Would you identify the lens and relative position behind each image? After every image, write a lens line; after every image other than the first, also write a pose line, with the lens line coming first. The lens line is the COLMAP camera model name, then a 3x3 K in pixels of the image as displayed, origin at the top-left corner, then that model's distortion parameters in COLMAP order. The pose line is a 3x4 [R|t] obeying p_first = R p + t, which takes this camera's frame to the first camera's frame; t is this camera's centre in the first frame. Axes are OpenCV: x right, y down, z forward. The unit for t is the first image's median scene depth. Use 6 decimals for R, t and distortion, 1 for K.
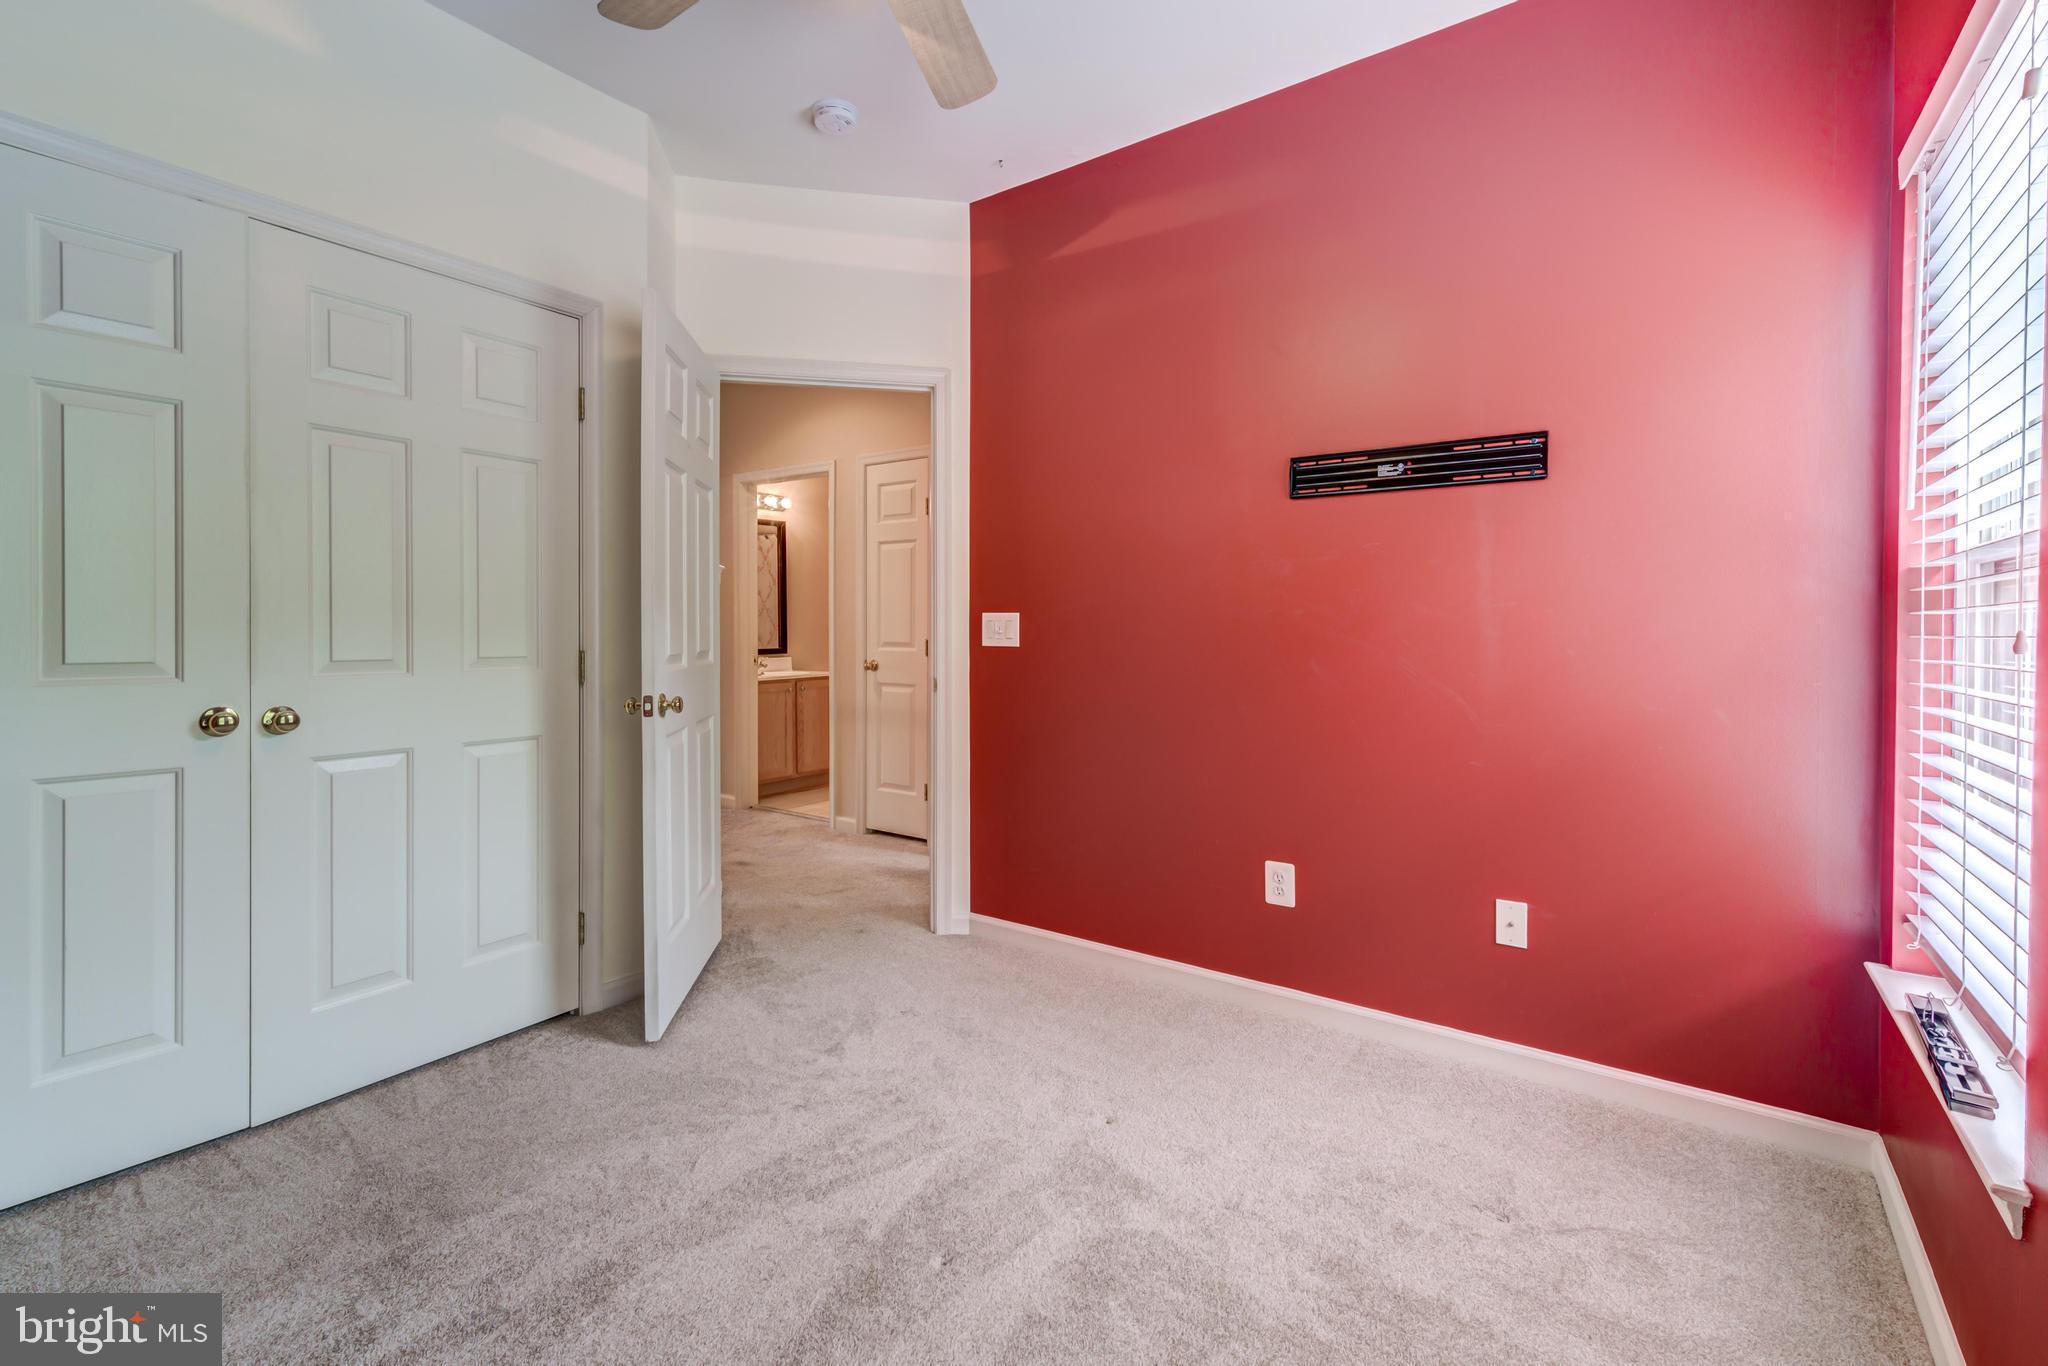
lens RADIAL K [[903.8, 0, 1026.1], [0, 903.8, 616.7], [0, 0, 1]] dist [0.005312, 0.000419]
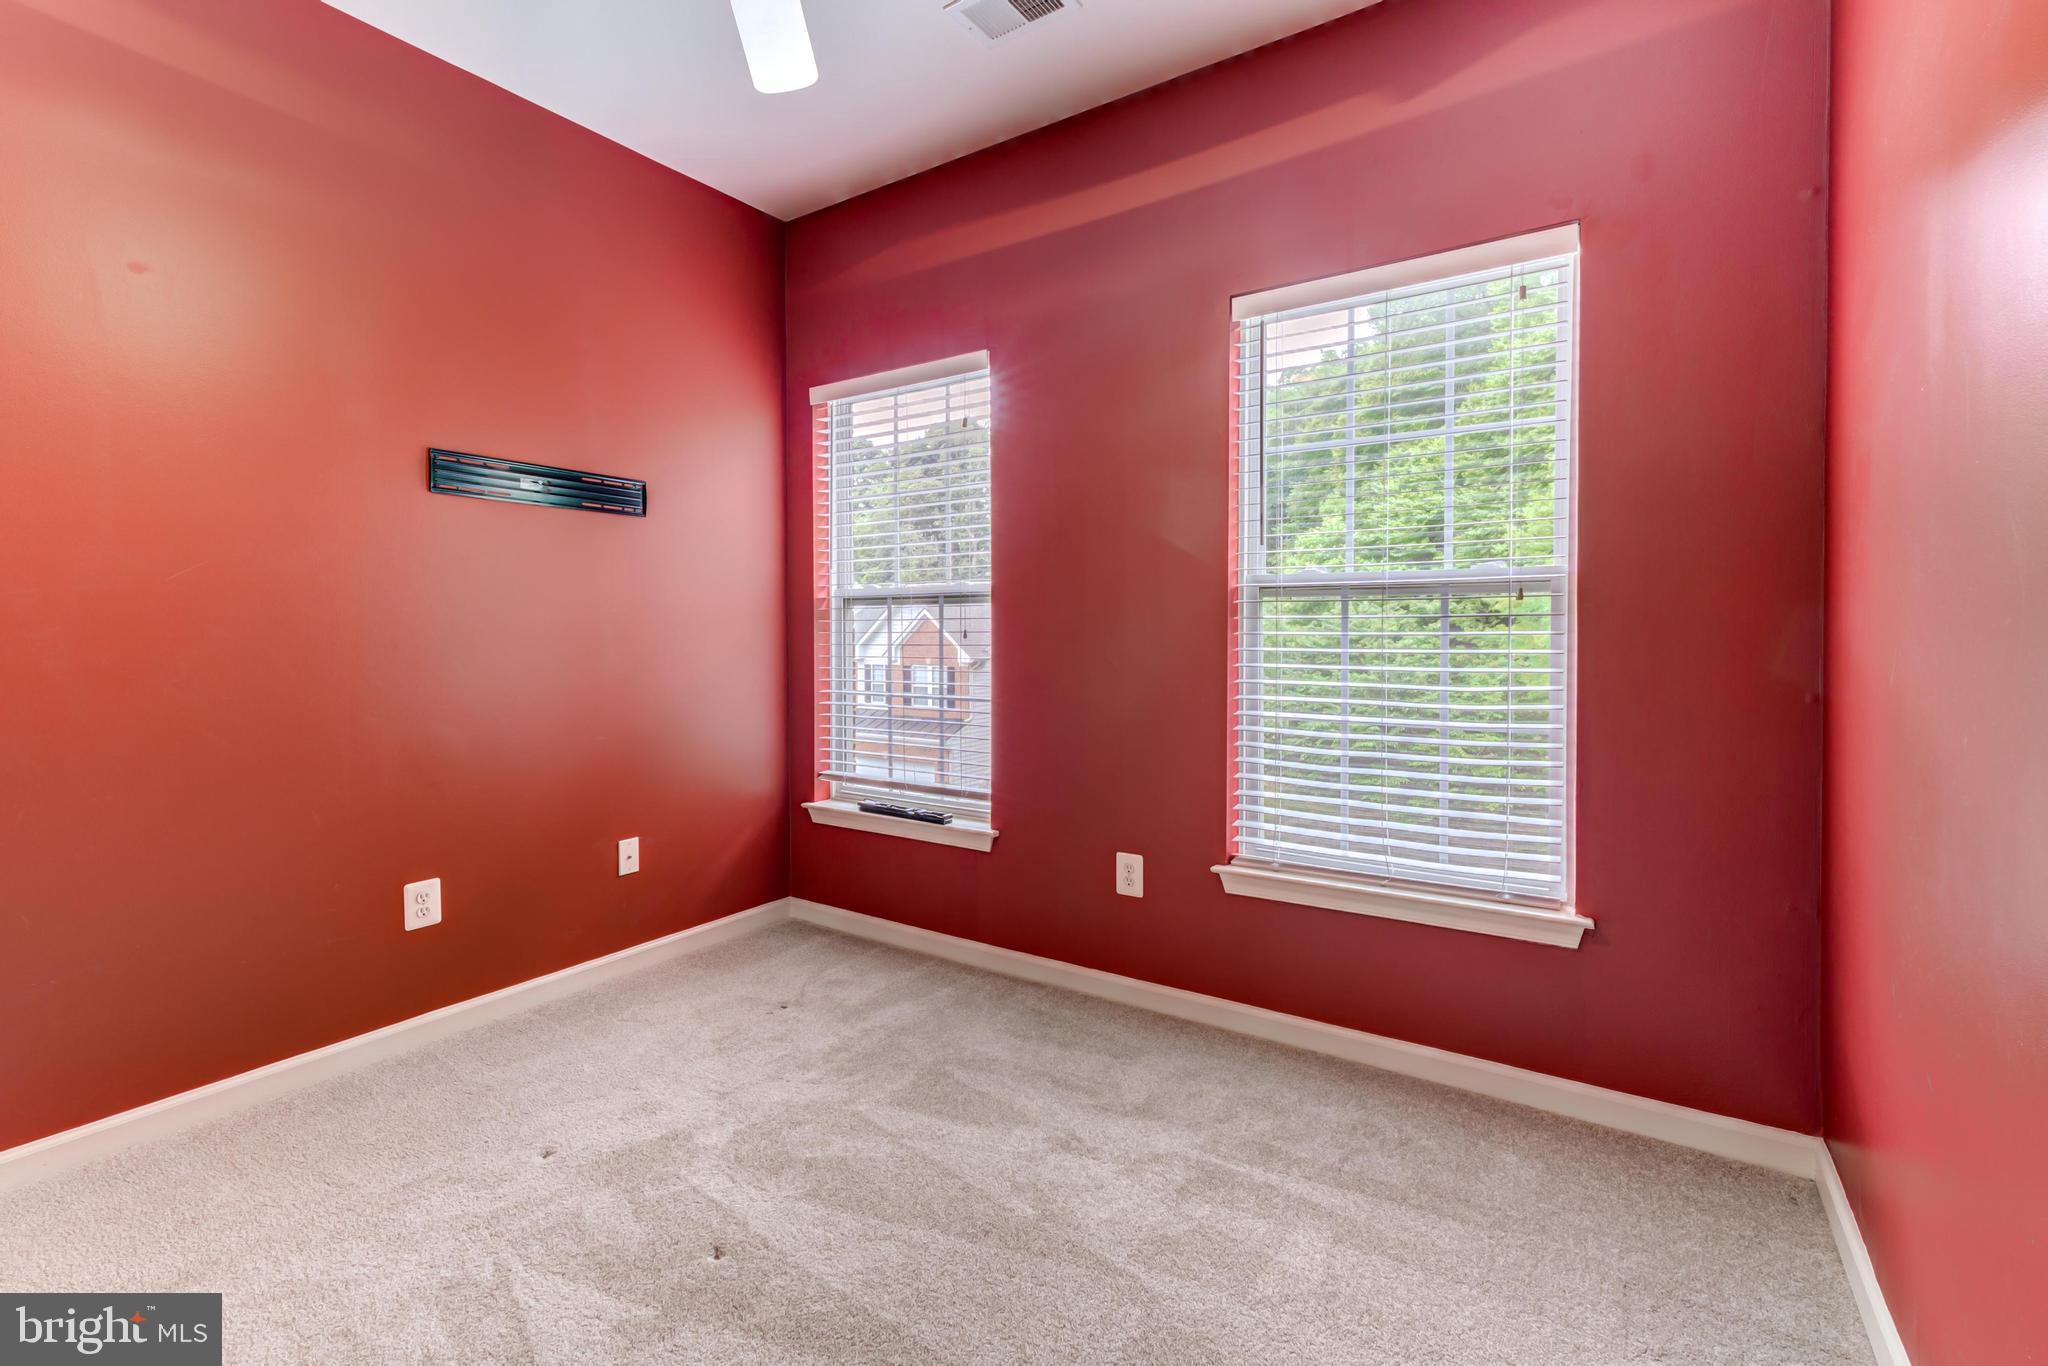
lens RADIAL K [[903.8, 0, 1026.1], [0, 903.8, 616.7], [0, 0, 1]] dist [0.005312, 0.000419]
pose [[-0.045516, 0.011965, 0.998892, -1.040229], [-0.007943, 0.999892, -0.012339, 0.011282], [-0.998932, -0.008496, -0.045416, 0.656412]]
